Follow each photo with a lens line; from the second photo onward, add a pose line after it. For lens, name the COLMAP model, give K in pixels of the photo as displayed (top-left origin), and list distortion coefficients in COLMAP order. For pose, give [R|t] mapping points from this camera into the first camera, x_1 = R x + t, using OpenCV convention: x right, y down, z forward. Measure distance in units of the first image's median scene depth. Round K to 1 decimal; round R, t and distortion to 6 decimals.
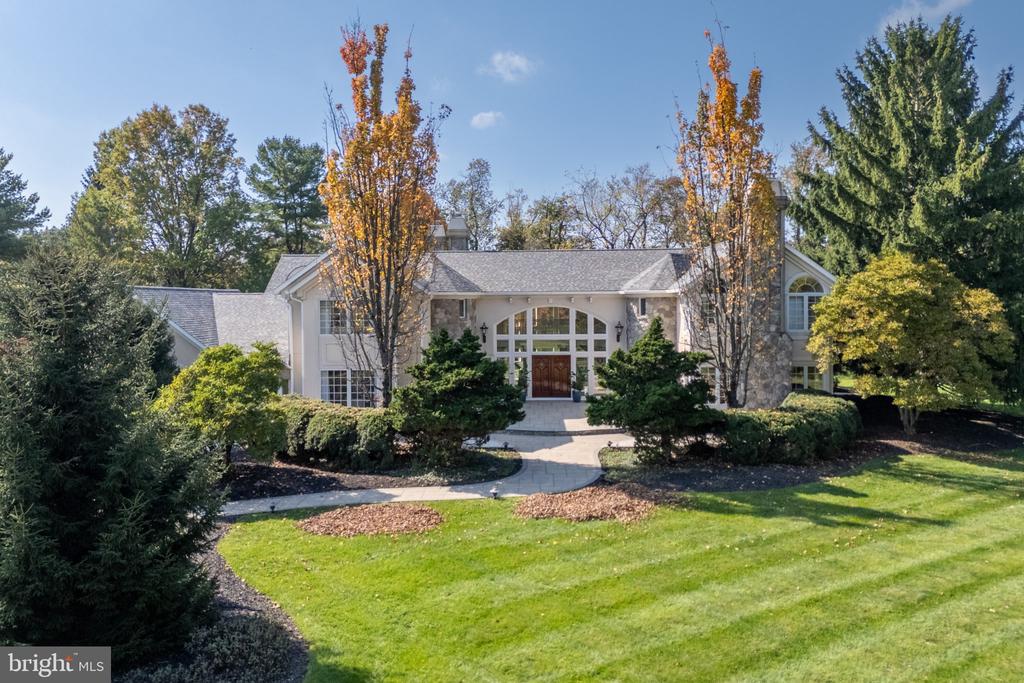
lens RADIAL K [[769.2, 0, 512.0], [0, 769.2, 341.5], [0, 0, 1]] dist [0.009035, 0.002617]
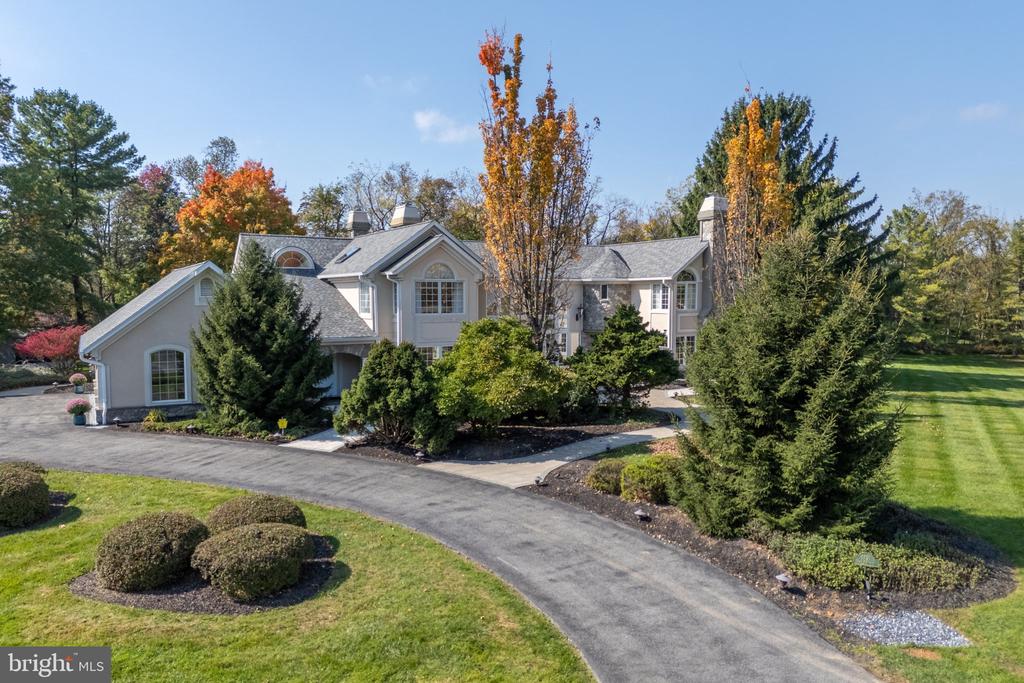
lens RADIAL K [[720.0, 0, 528.3], [0, 720.0, 386.5], [0, 0, 1]] dist [0.005033, -0.001430]
pose [[0.852550, -0.058246, 0.519390, -0.759170], [0.017477, 0.996392, 0.083051, 0.012828], [-0.522353, -0.061728, 0.850492, 0.072940]]
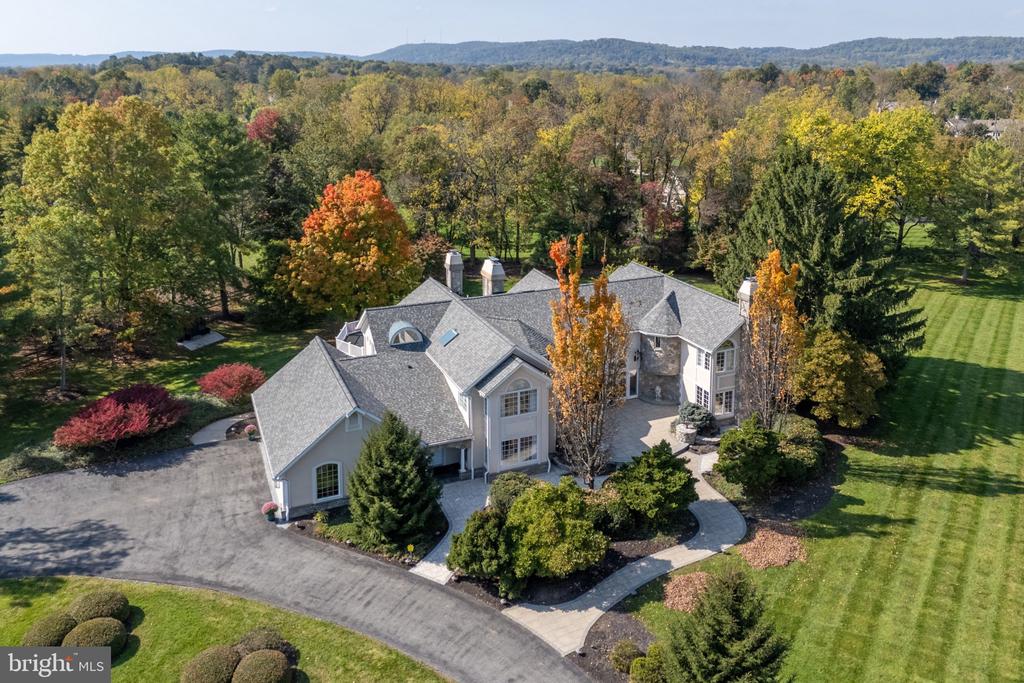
lens RADIAL K [[756.2, 0, 519.8], [0, 756.2, 241.0], [0, 0, 1]] dist [-0.004496, -0.002832]
pose [[0.912294, -0.080325, 0.401582, -0.883307], [0.020310, 0.988244, 0.151532, -0.636819], [-0.409032, -0.130086, 0.903200, -0.259525]]
